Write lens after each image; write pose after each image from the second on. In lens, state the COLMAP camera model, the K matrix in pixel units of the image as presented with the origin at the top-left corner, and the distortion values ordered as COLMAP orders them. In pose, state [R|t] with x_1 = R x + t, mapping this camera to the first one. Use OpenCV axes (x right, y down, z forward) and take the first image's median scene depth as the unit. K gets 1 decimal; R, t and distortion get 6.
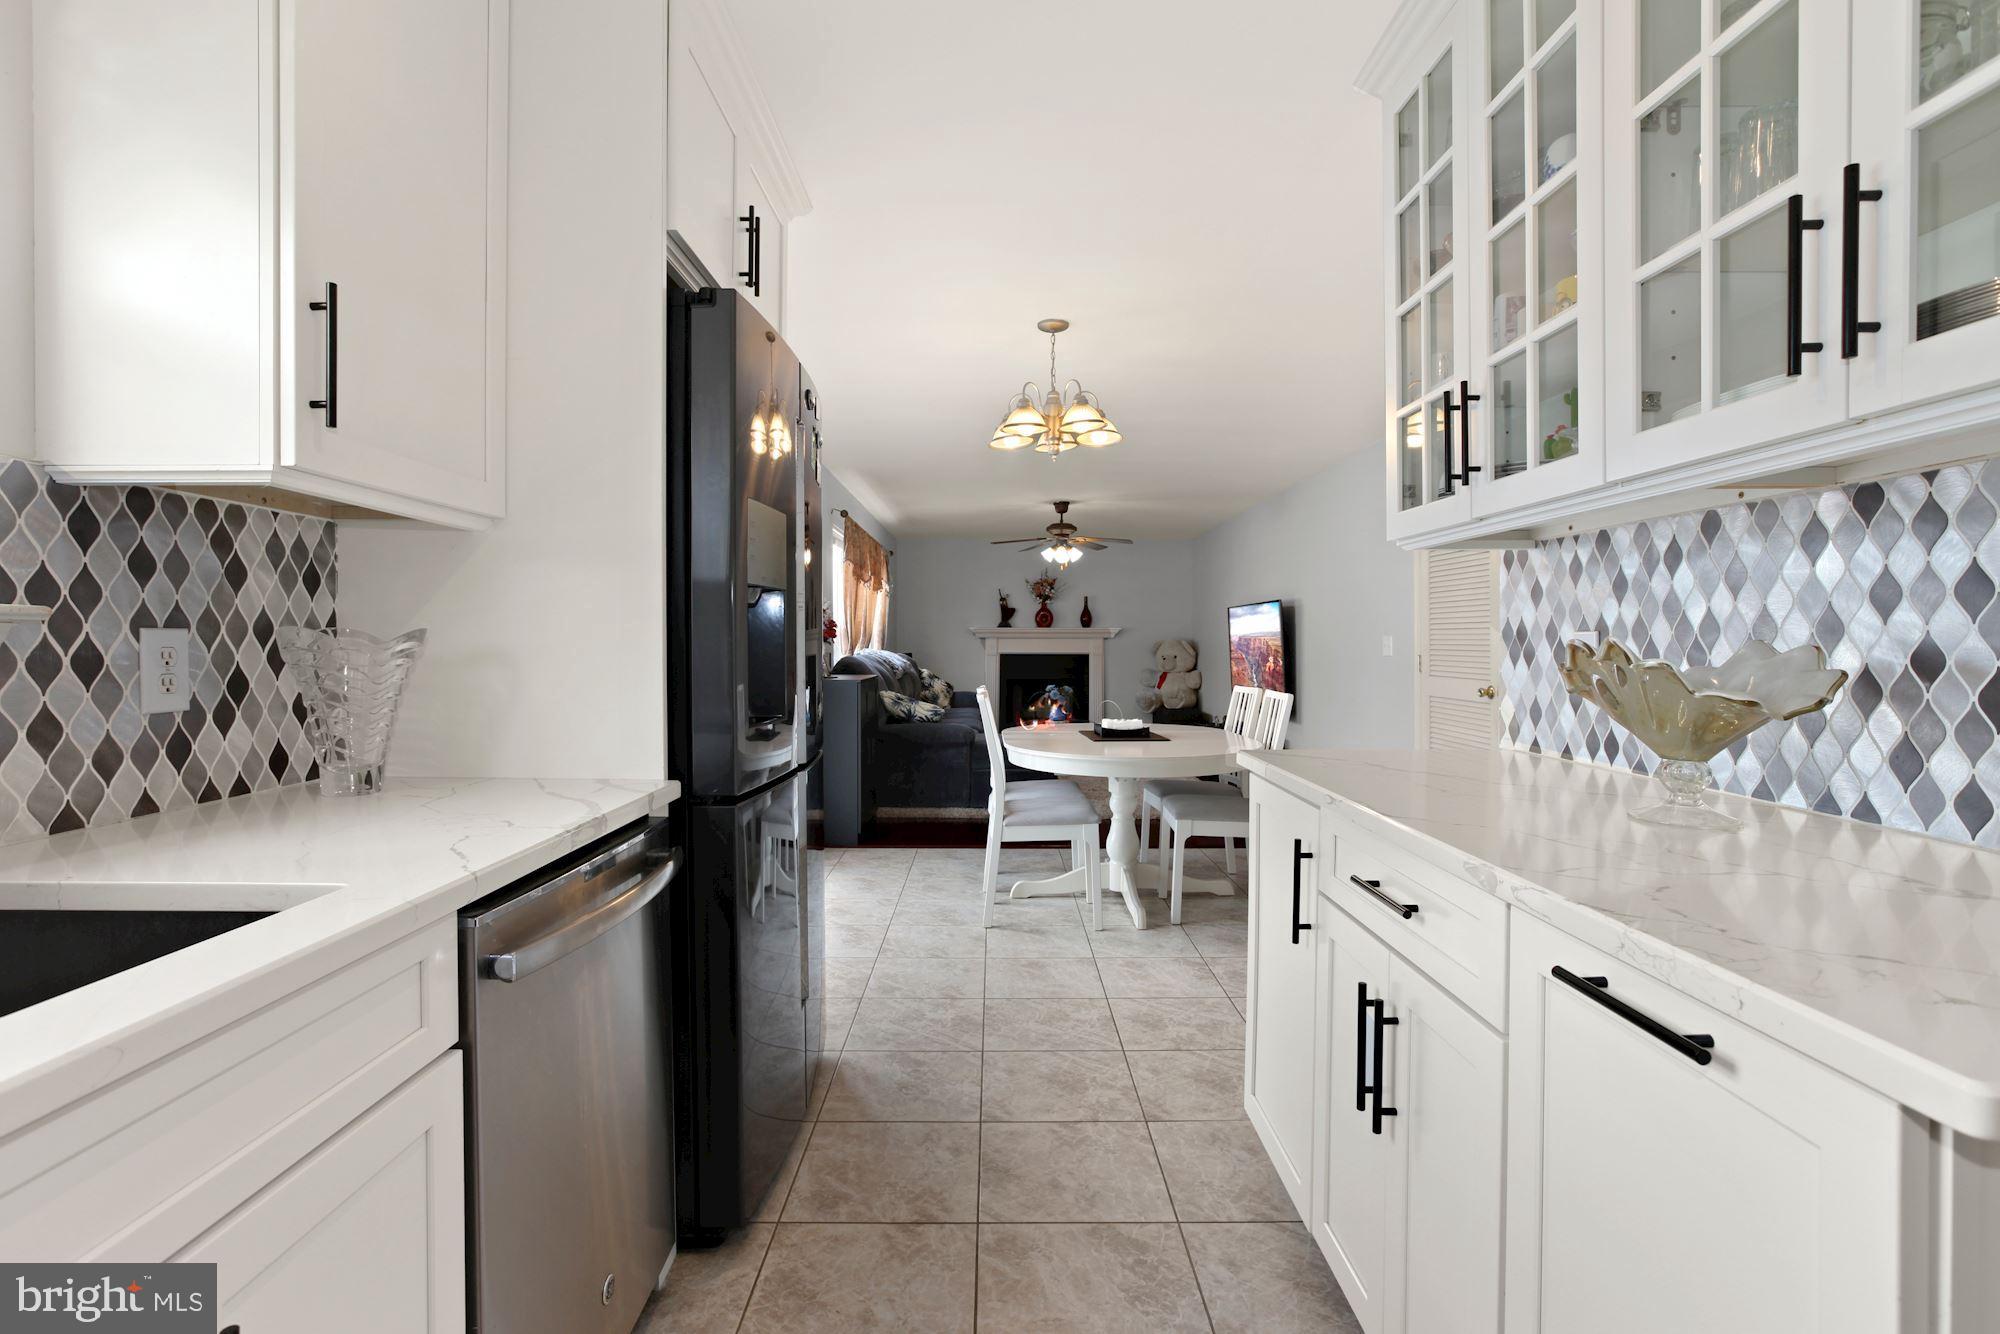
lens RADIAL K [[925.3, 0, 993.8], [0, 925.3, 654.1], [0, 0, 1]] dist [-0.025228, 0.000323]
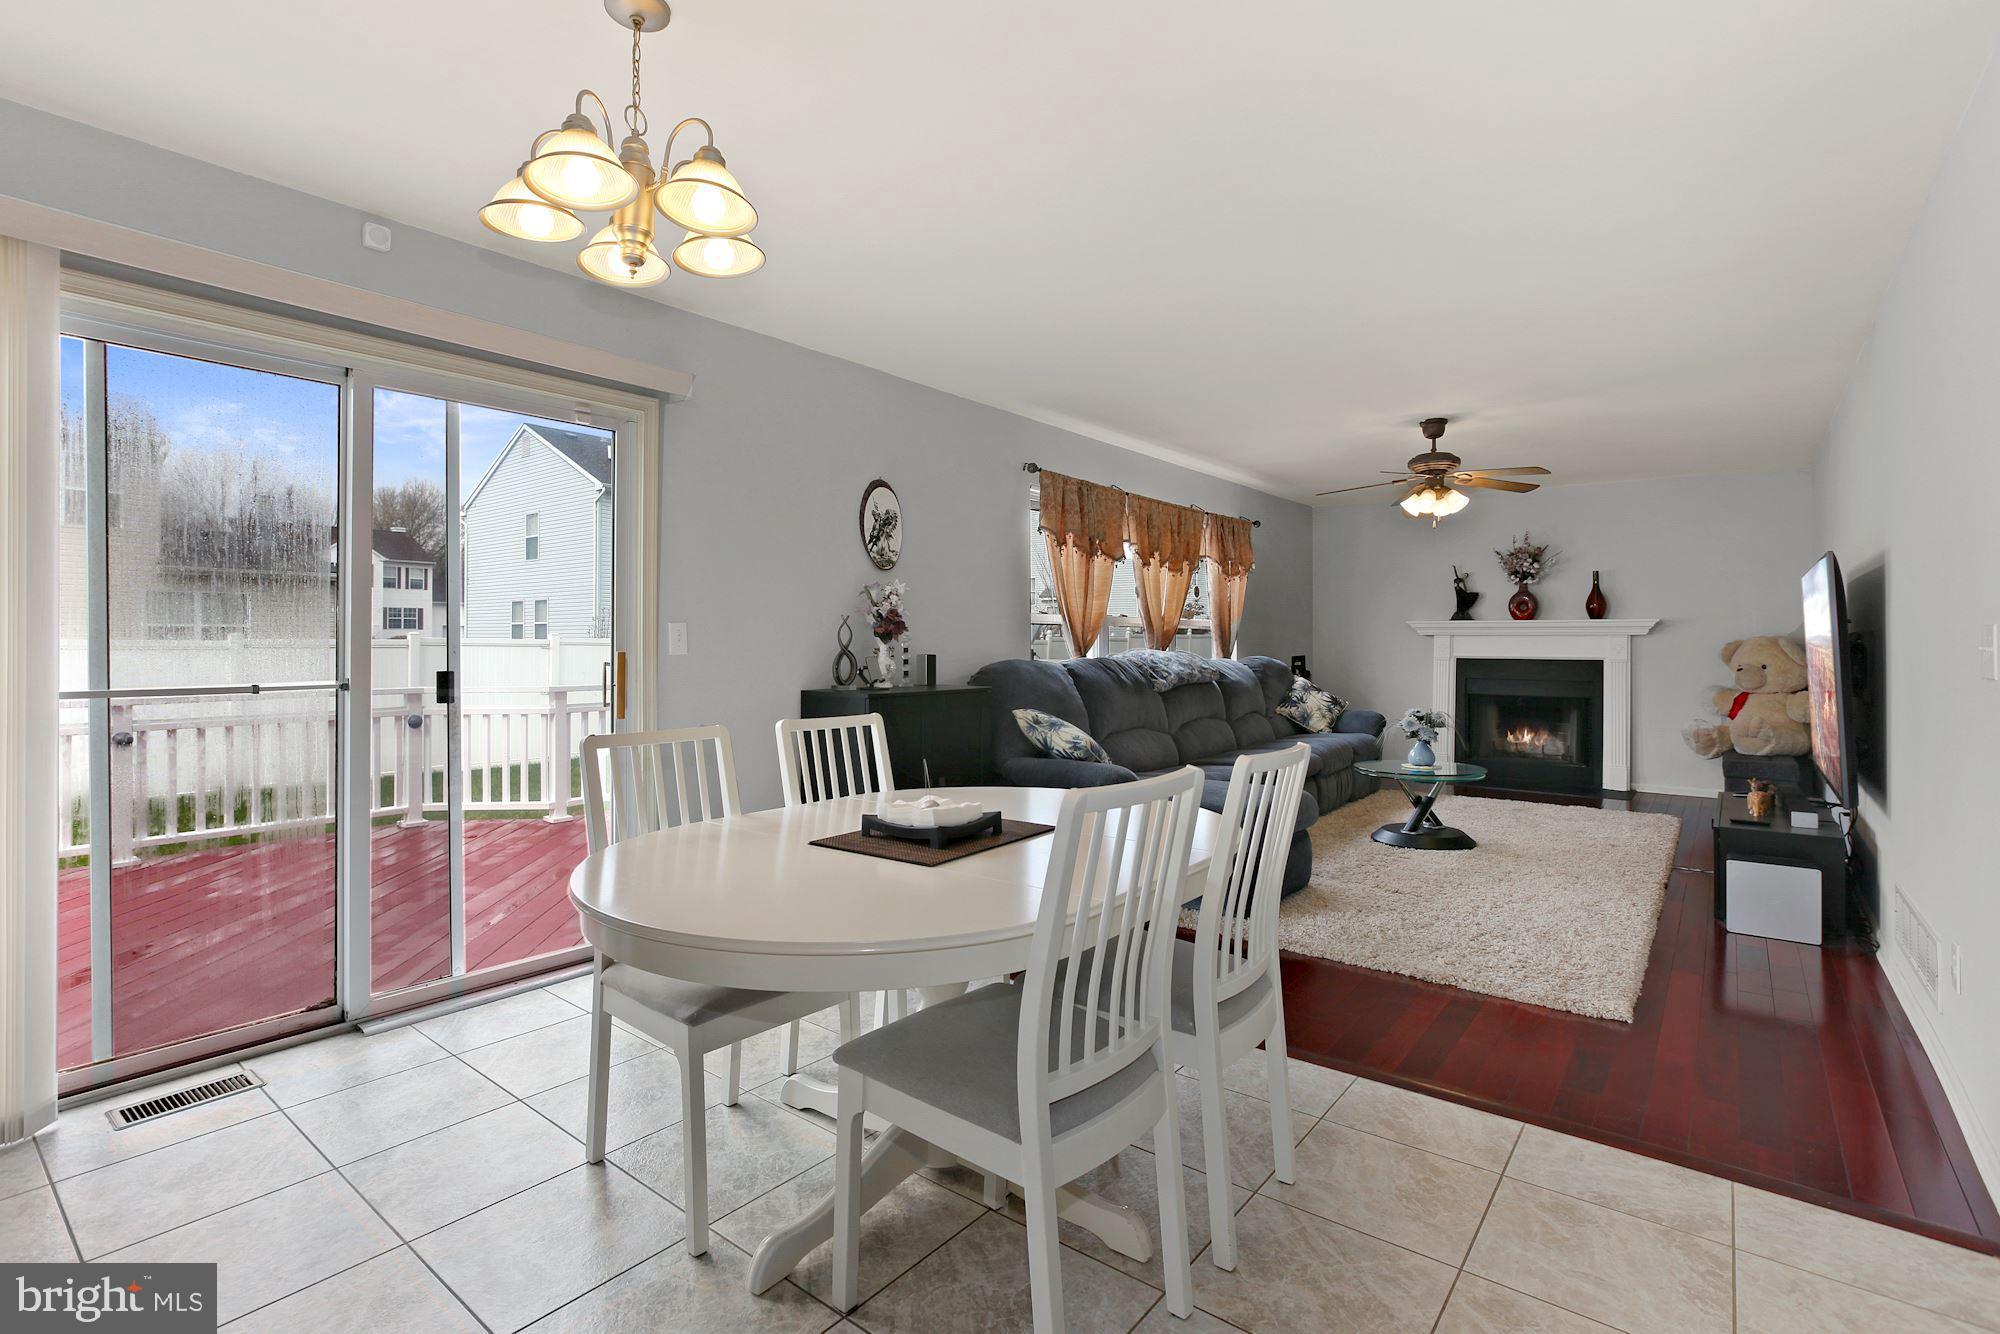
lens RADIAL K [[925.3, 0, 991.3], [0, 925.3, 647.5], [0, 0, 1]] dist [-0.025228, 0.000323]
pose [[0.782158, 0.009557, -0.623007, 0.168750], [-0.011577, 0.999933, 0.000806, -0.004464], [0.622972, 0.006582, 0.782216, 0.234590]]
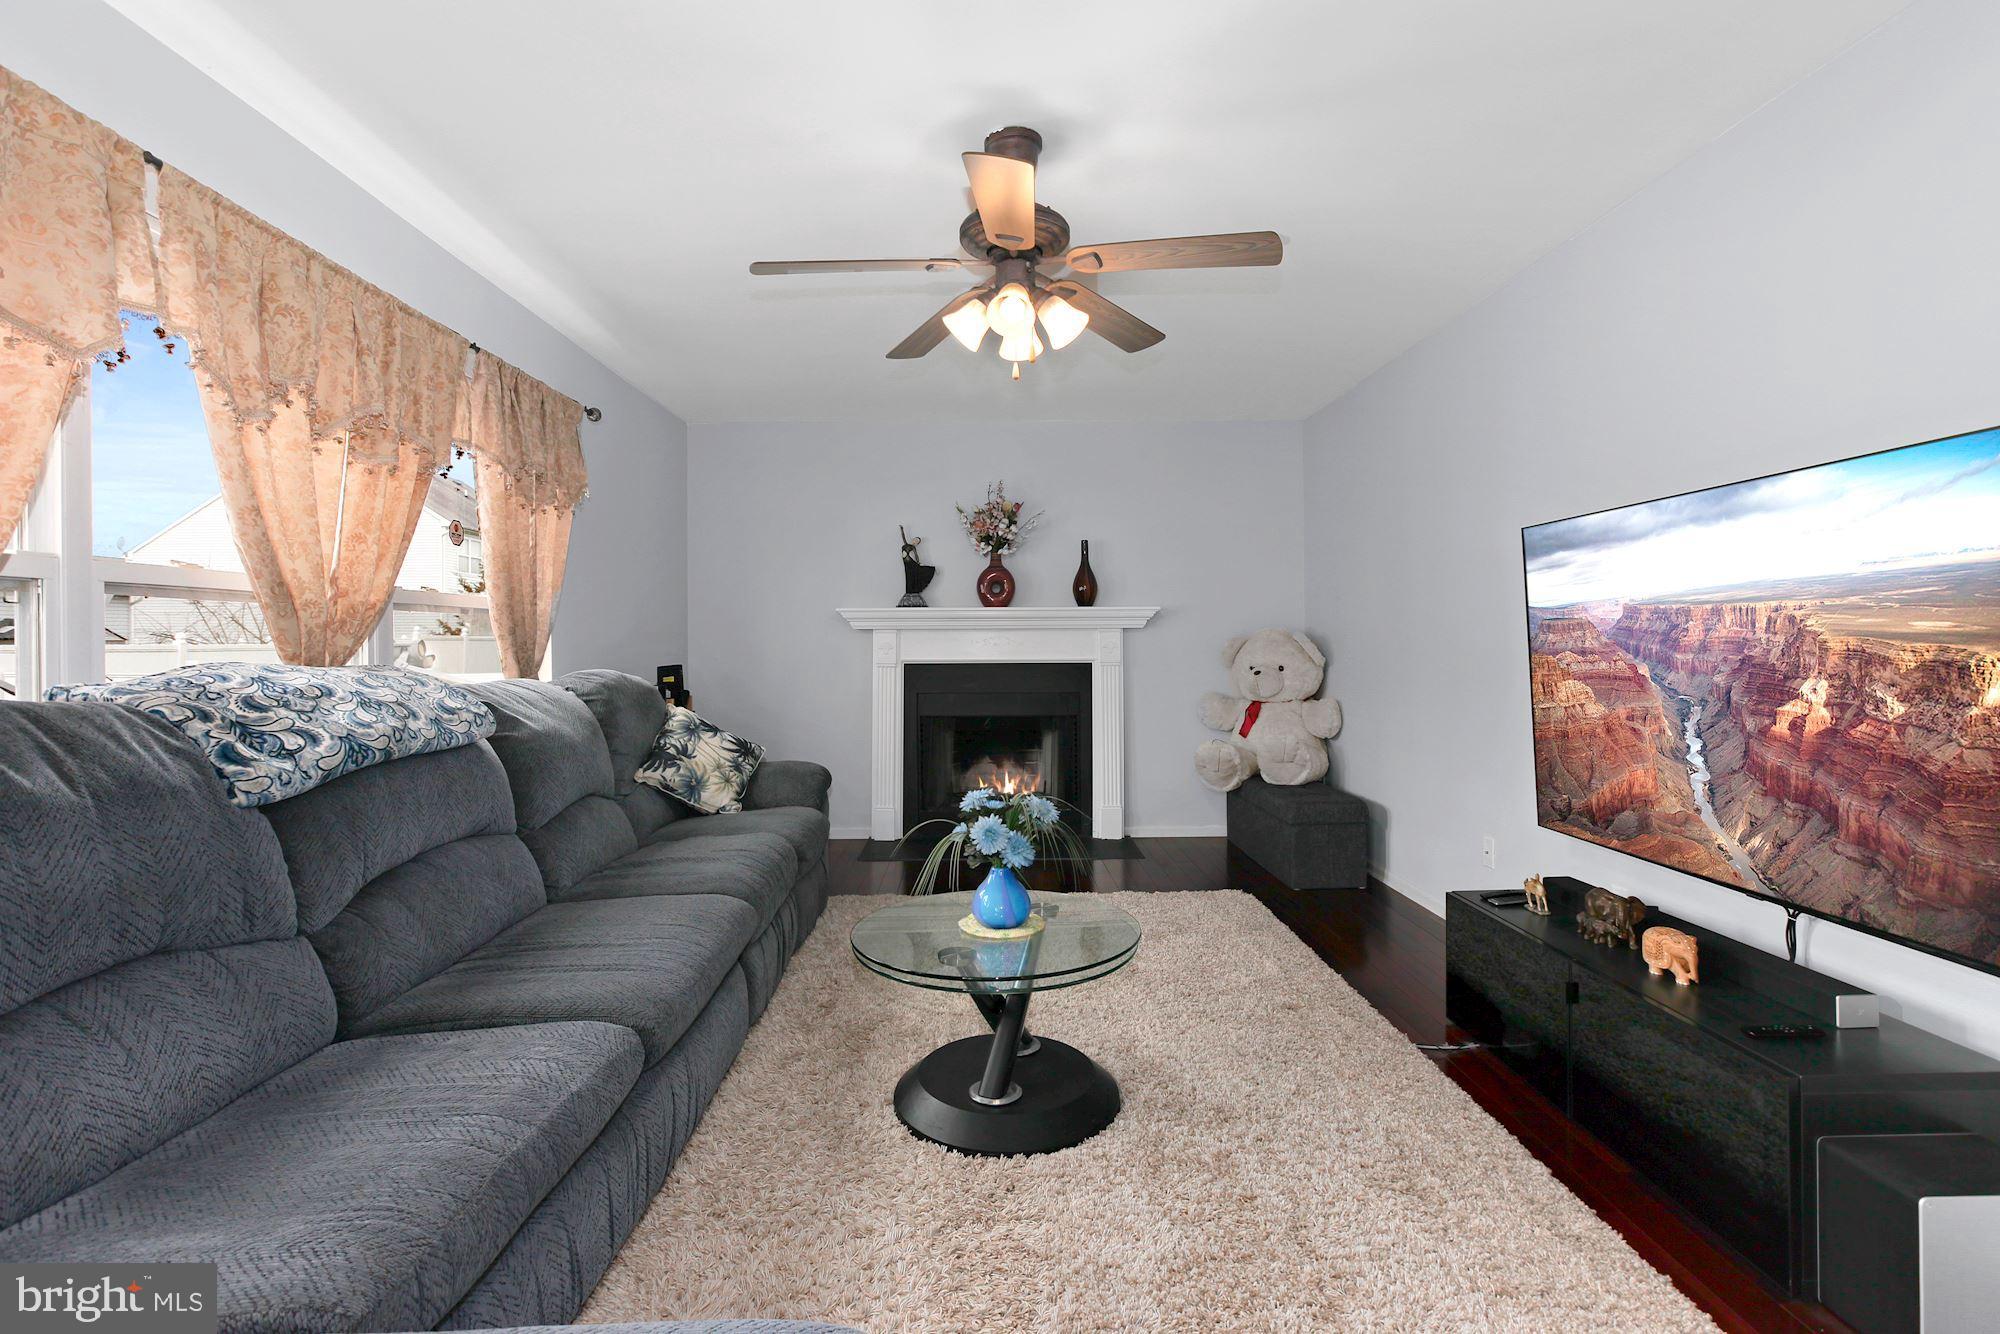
lens RADIAL K [[929.5, 0, 990.1], [0, 929.5, 632.6], [0, 0, 1]] dist [0.000308, 0.000408]
pose [[0.999903, -0.003547, 0.013460, 0.045148], [0.003830, 0.999771, -0.021055, -0.005700], [-0.013382, 0.021104, 0.999688, 0.530419]]
